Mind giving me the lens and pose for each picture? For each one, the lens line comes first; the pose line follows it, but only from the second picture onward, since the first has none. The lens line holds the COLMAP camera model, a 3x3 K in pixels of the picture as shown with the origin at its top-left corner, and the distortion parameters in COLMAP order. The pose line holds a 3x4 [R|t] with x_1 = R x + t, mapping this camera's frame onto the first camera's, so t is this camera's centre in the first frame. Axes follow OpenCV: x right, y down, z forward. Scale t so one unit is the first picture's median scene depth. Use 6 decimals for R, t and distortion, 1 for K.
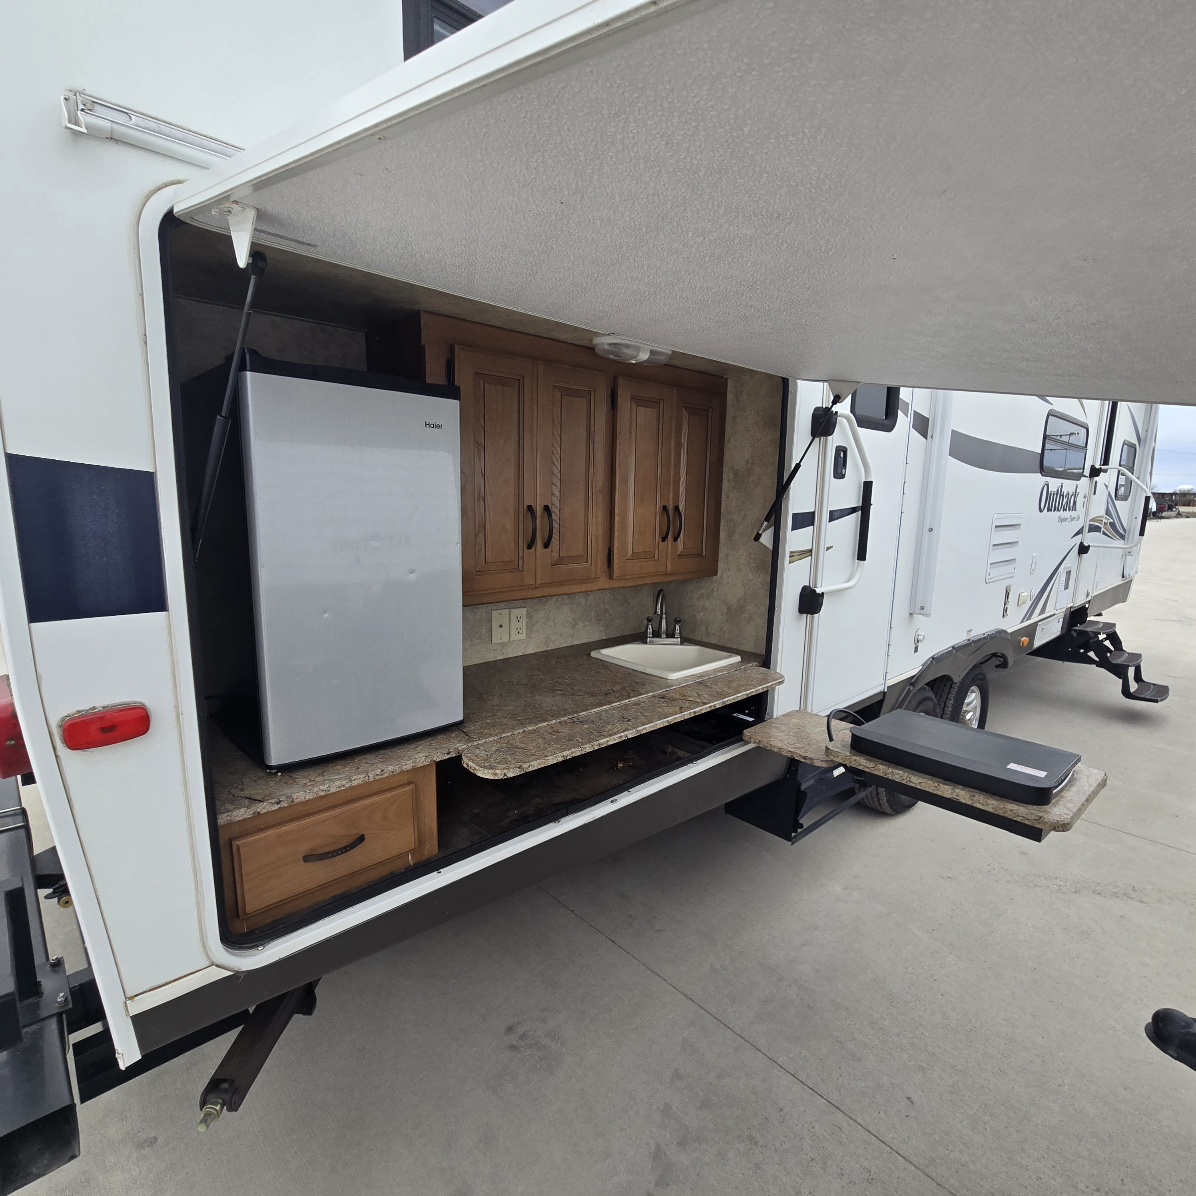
lens RADIAL K [[655.8, 0, 592.5], [0, 655.8, 607.9], [0, 0, 1]] dist [-0.001837, 0.001557]
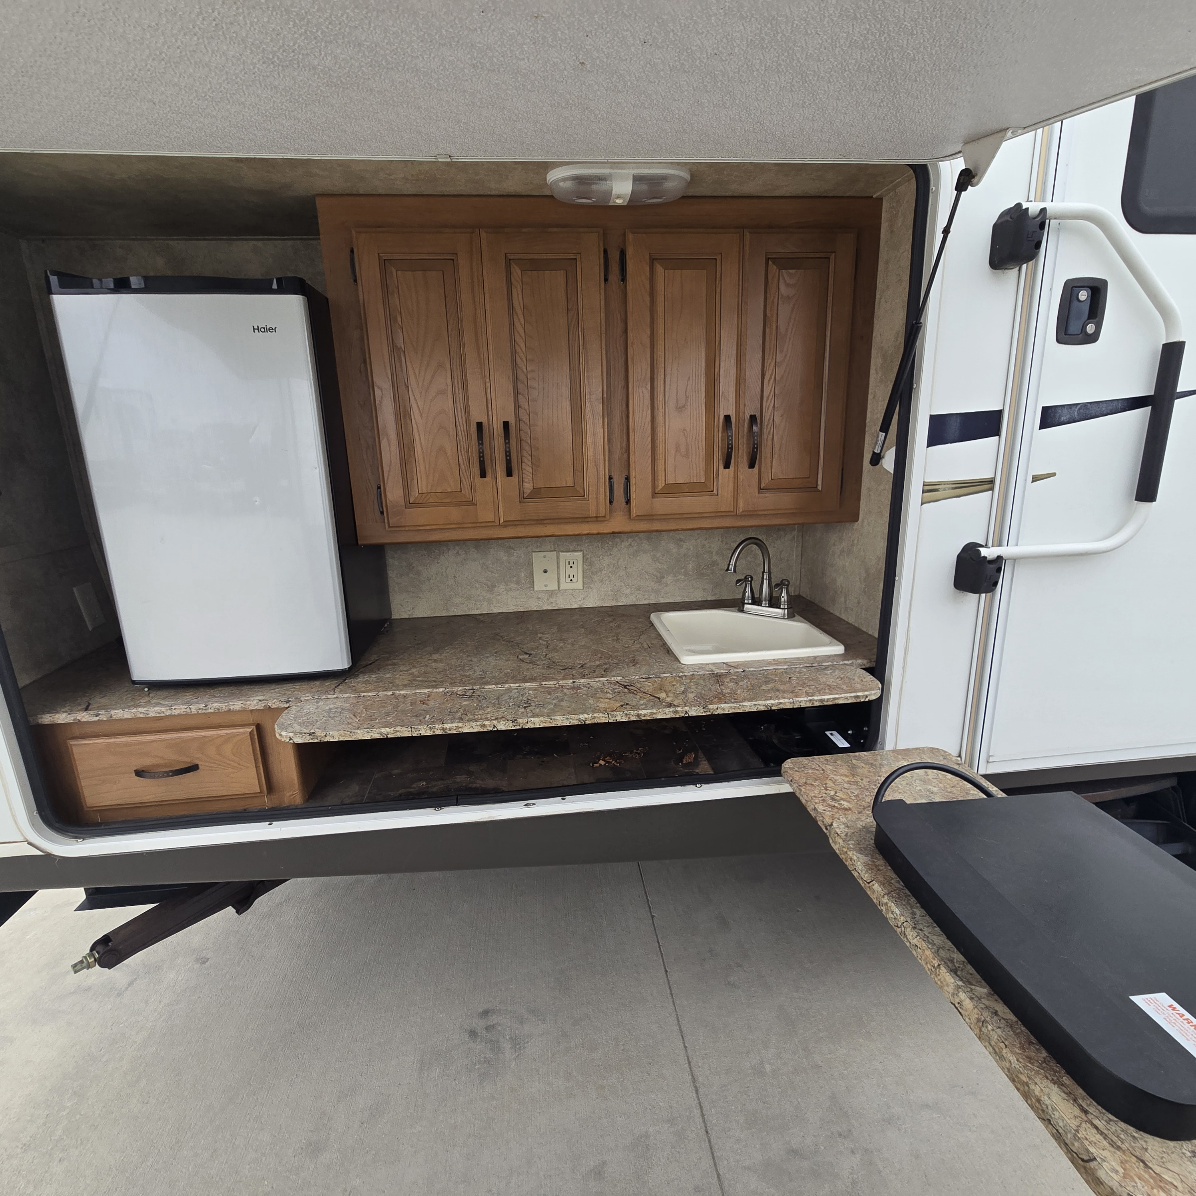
lens RADIAL K [[655.8, 0, 594.0], [0, 655.8, 609.1], [0, 0, 1]] dist [-0.001837, 0.001557]
pose [[0.801321, 0.111440, -0.587764, 0.409718], [-0.059422, 0.992465, 0.107158, -0.018221], [0.595277, -0.050942, 0.801904, 0.339478]]
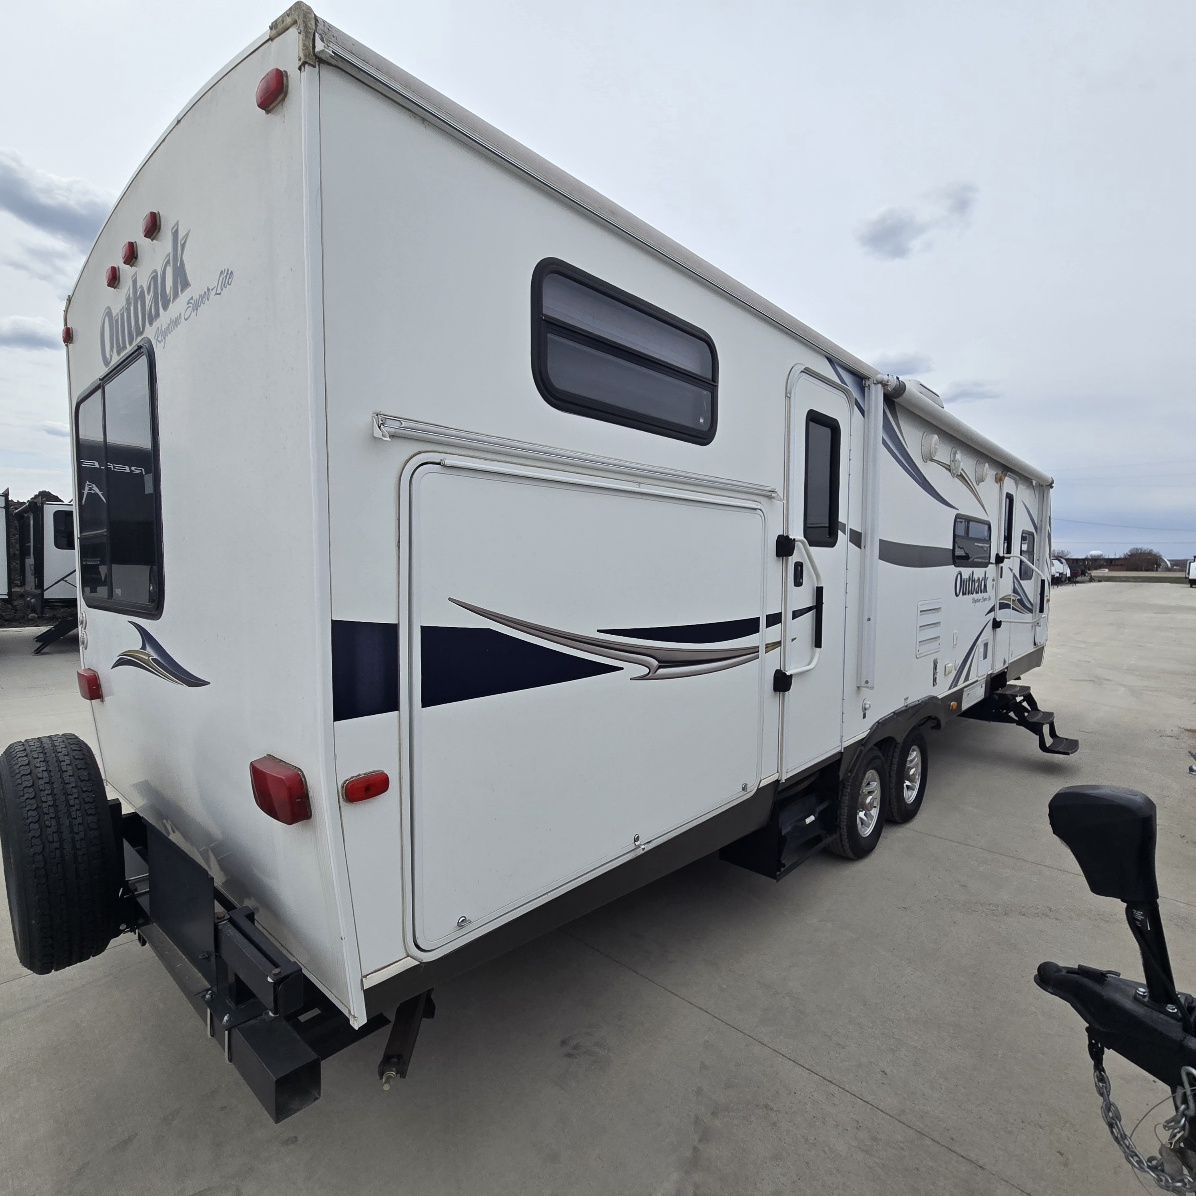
lens RADIAL K [[655.8, 0, 591.8], [0, 655.8, 607.8], [0, 0, 1]] dist [-0.001837, 0.001557]
pose [[0.997283, -0.017834, 0.071474, -0.129521], [0.025408, 0.993987, -0.106511, -0.026766], [-0.069145, 0.108038, 0.991739, -0.265631]]
